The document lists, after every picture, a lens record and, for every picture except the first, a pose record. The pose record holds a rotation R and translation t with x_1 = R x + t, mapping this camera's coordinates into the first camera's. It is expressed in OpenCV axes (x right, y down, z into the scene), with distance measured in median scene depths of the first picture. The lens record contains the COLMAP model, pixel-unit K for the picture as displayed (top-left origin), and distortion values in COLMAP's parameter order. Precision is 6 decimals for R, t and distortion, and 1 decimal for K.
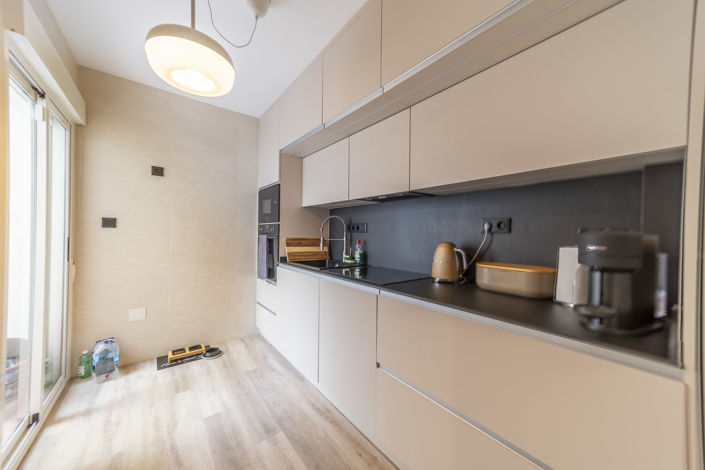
lens RADIAL K [[244.5, 0, 352.5], [0, 244.5, 235.0], [0, 0, 1]] dist [0.013575, -0.000001]
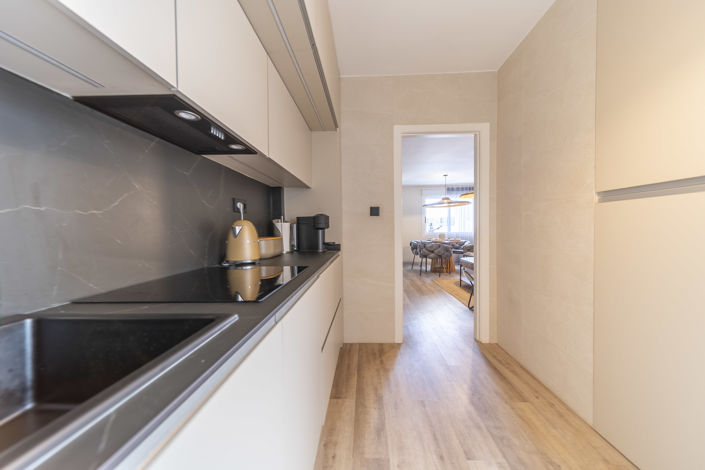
lens RADIAL K [[249.1, 0, 352.5], [0, 249.1, 235.0], [0, 0, 1]] dist [0.000671, -0.000051]
pose [[-0.732764, -0.027872, 0.679912, -0.578426], [-0.003400, 0.999298, 0.037301, 0.047935], [-0.680475, 0.025021, -0.732344, 1.508515]]
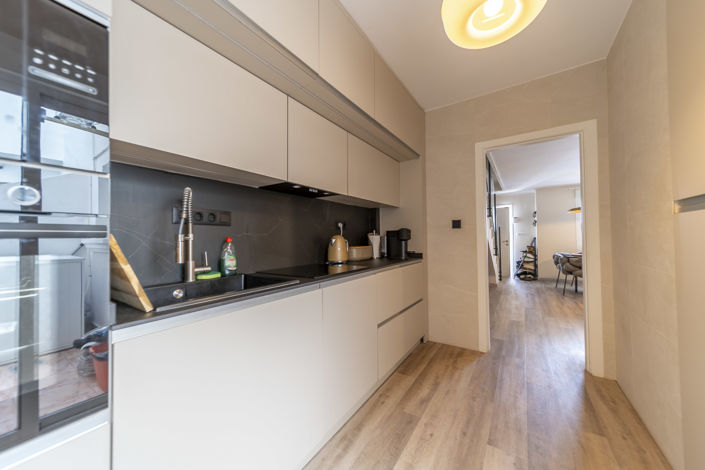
lens RADIAL K [[244.5, 0, 352.5], [0, 244.5, 235.0], [0, 0, 1]] dist [0.013575, -0.000001]
pose [[-0.283028, 0.000587, 0.959112, -1.075794], [0.004411, 0.999990, 0.000690, 0.024841], [-0.959102, 0.004426, -0.283027, 1.420285]]
